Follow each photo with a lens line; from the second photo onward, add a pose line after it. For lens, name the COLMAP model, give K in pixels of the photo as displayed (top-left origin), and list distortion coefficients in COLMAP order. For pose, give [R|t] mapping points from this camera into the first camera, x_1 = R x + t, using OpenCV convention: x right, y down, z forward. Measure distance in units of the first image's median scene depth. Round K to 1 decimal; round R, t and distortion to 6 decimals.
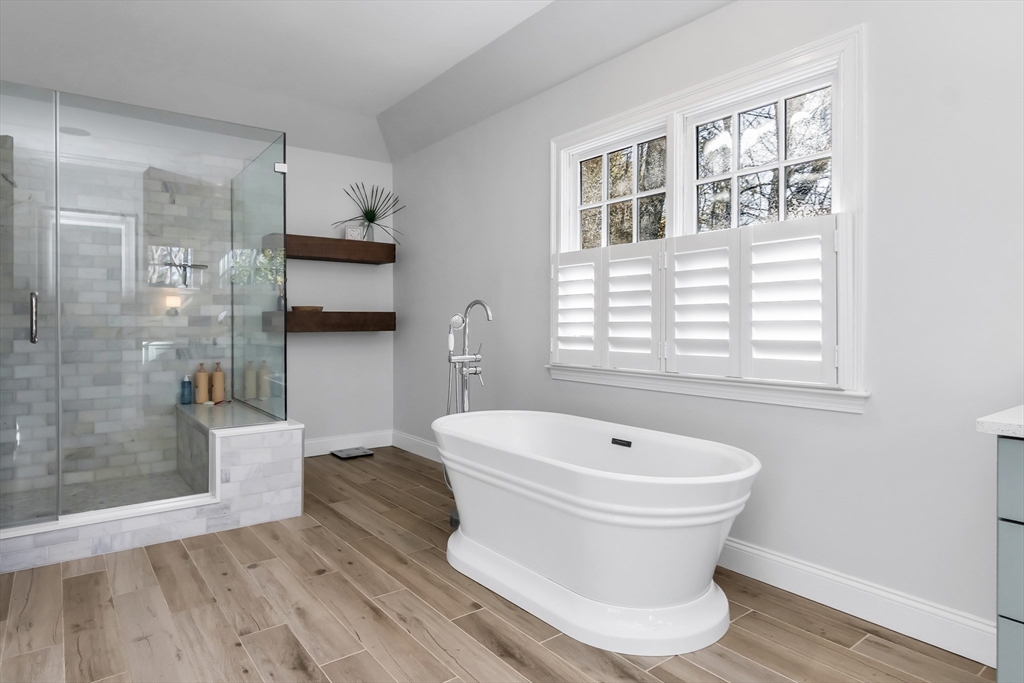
lens RADIAL K [[572.8, 0, 510.8], [0, 572.8, 330.9], [0, 0, 1]] dist [0.001575, -0.000310]
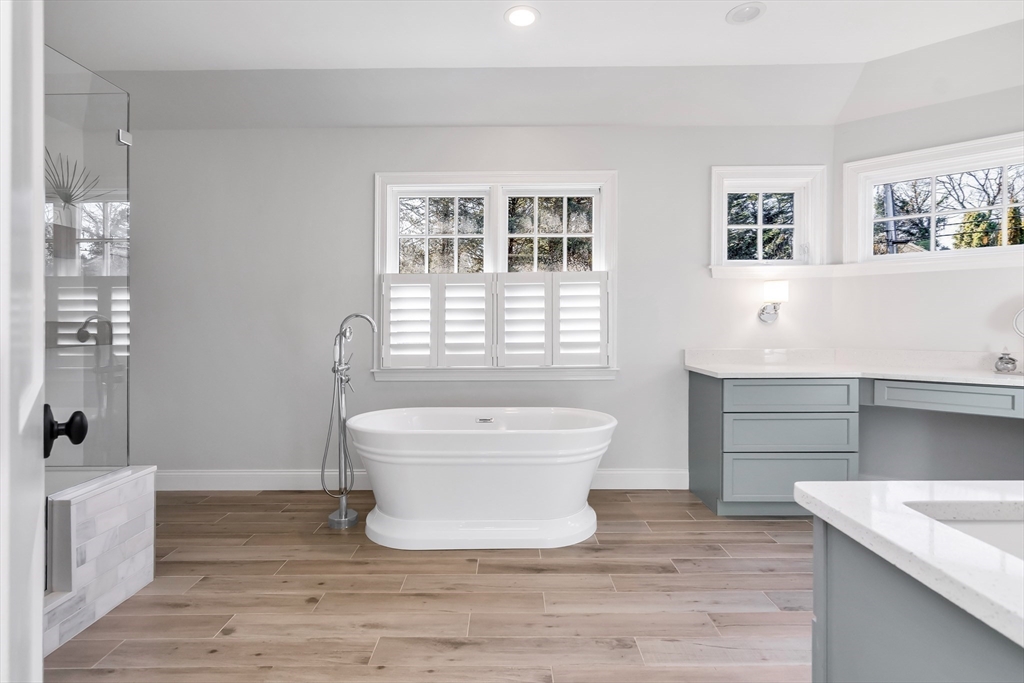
lens RADIAL K [[509.2, 0, 513.7], [0, 509.2, 336.3], [0, 0, 1]] dist [0.000172, 0.001311]
pose [[0.612493, -0.024057, 0.790110, -0.738931], [0.017187, 0.999706, 0.017115, -0.024915], [-0.790289, 0.003097, 0.612727, 0.203236]]
